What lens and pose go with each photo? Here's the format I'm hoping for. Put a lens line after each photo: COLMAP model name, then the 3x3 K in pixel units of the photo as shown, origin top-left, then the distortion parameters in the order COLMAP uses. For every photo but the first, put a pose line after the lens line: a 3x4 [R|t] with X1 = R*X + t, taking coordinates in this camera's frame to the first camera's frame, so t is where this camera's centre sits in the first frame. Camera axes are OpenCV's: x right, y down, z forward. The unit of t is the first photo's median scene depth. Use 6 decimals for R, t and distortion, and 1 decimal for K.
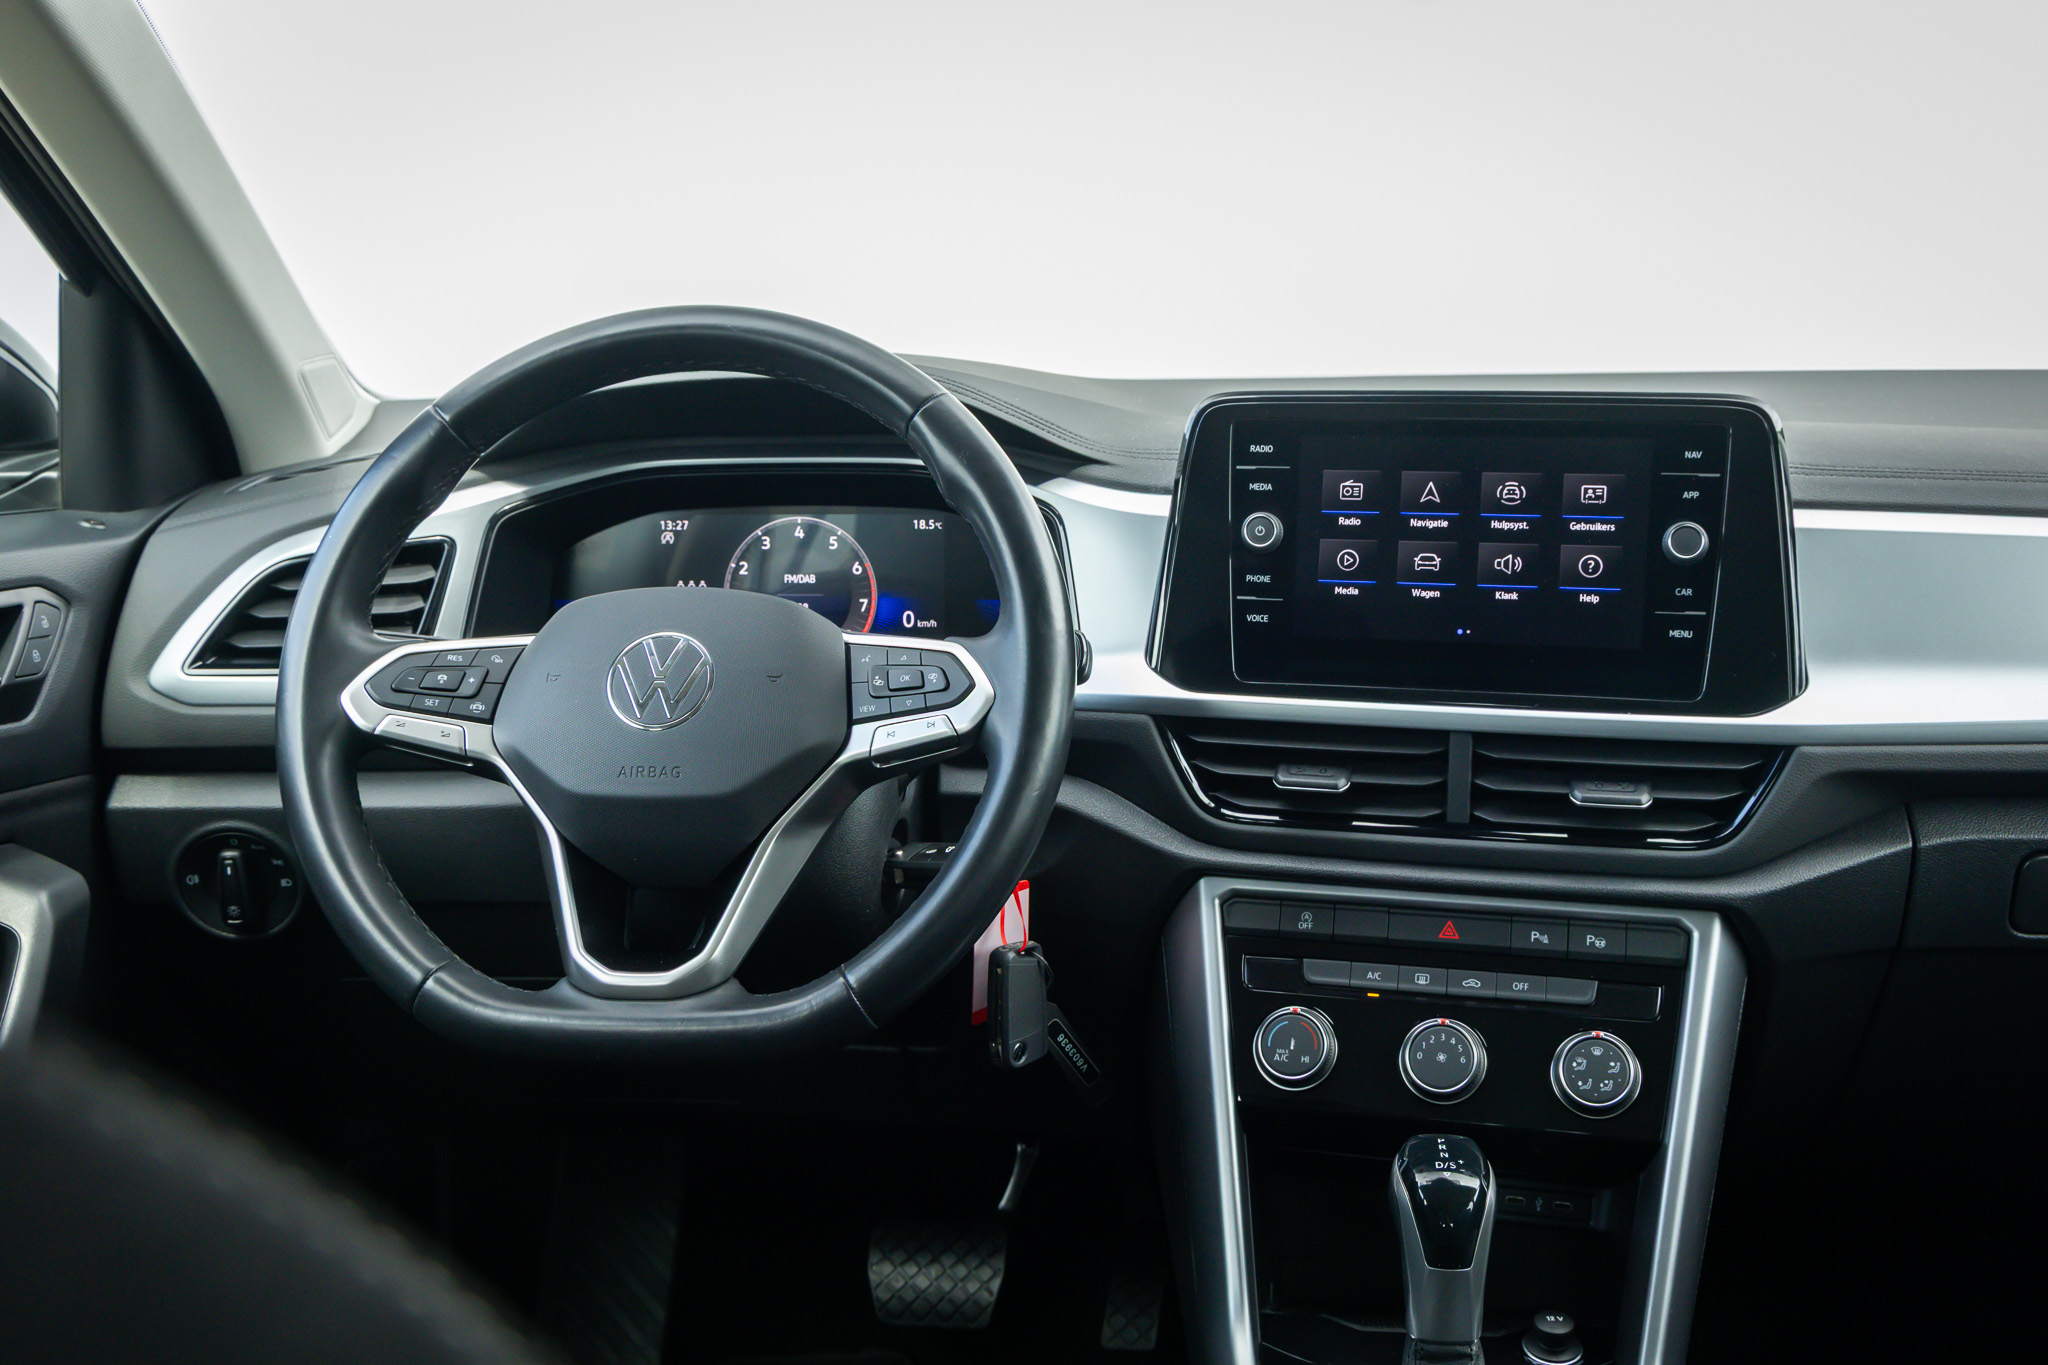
lens RADIAL K [[2114.3, 0, 1027.9], [0, 2114.3, 670.0], [0, 0, 1]] dist [0.010424, 0.000000]
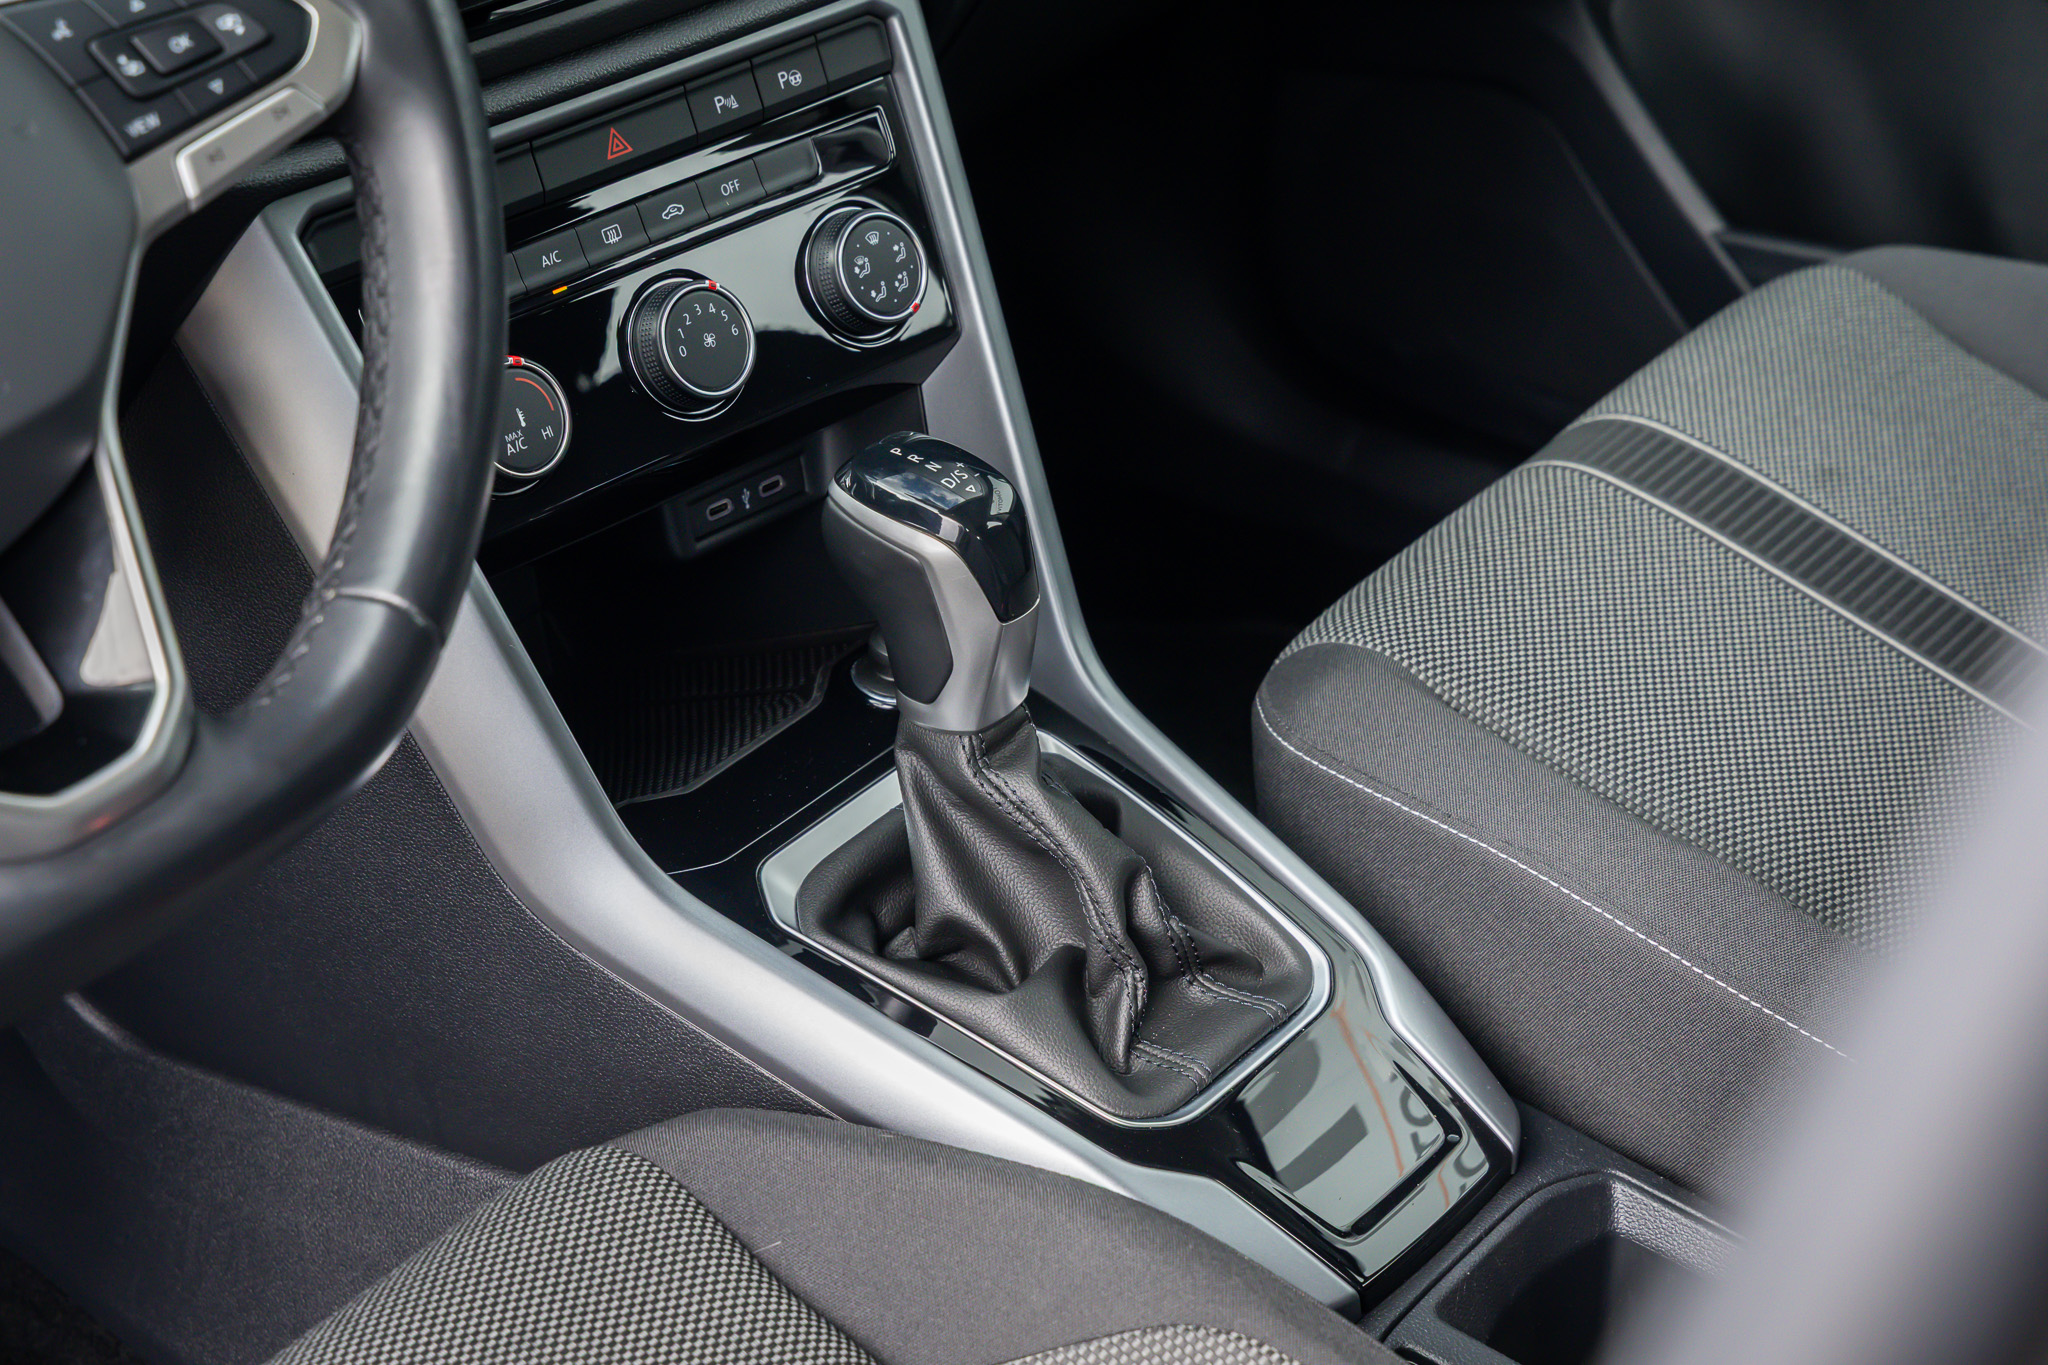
lens RADIAL K [[4415.3, 0, 1024.9], [0, 4415.3, 681.5], [0, 0, 1]] dist [-0.036338, 0.000000]
pose [[0.499566, -0.438202, 0.747270, -0.748708], [0.147799, 0.893091, 0.424905, -0.256401], [-0.853575, -0.101822, 0.510923, 0.245859]]
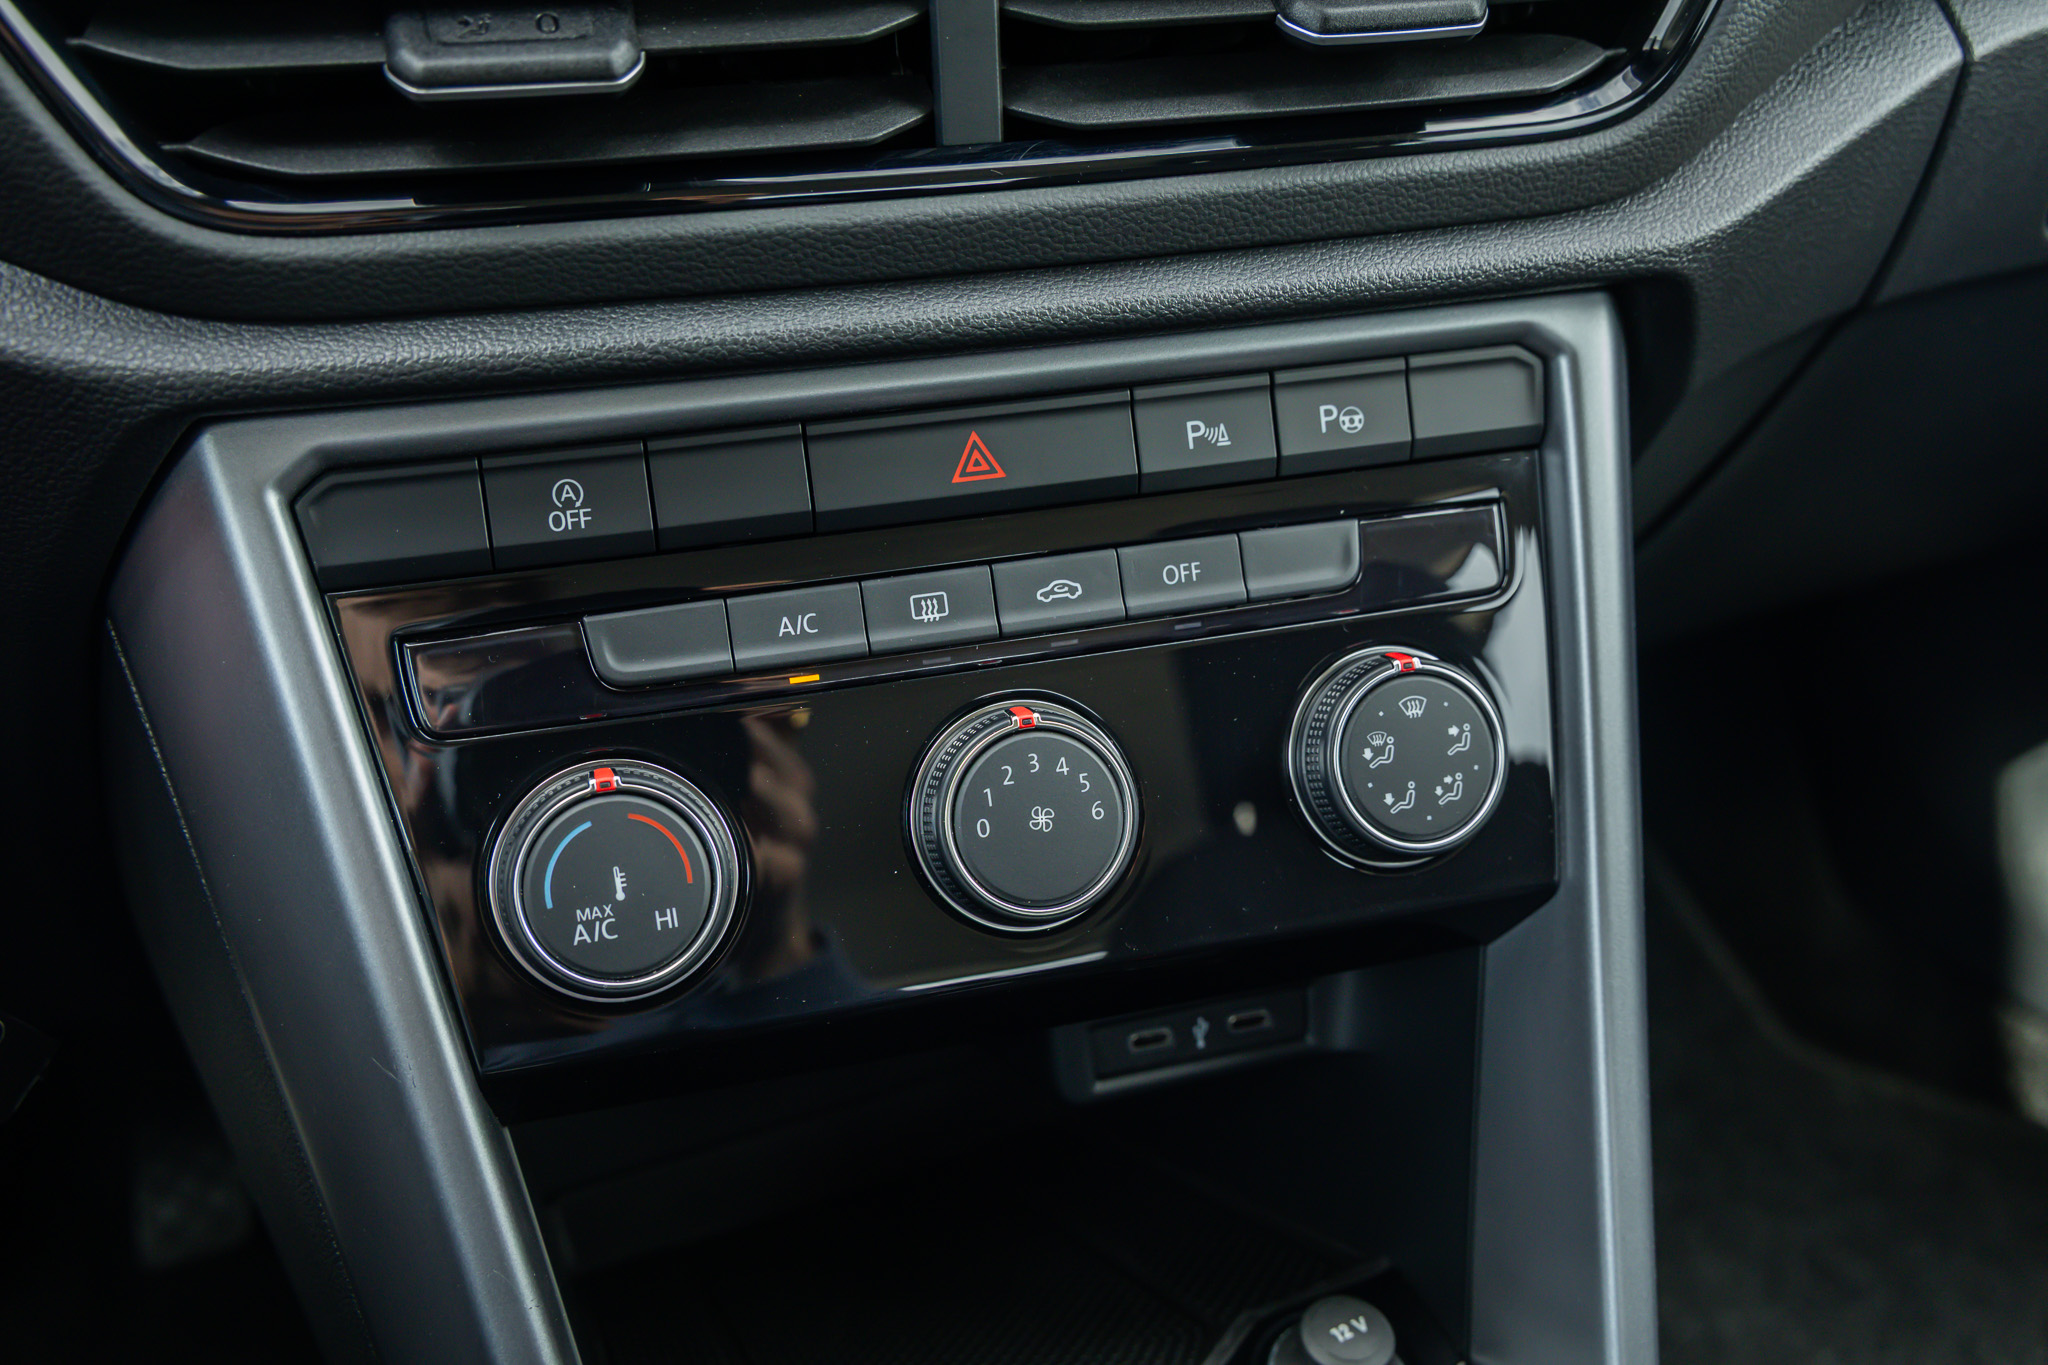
lens RADIAL K [[1967.5, 0, 1019.3], [0, 1967.5, 677.0], [0, 0, 1]] dist [0.039756, 0.000000]
pose [[0.857086, -0.242681, 0.454433, 0.045440], [0.093257, 0.940611, 0.326427, 0.050083], [-0.506662, -0.237397, 0.828816, 0.714208]]
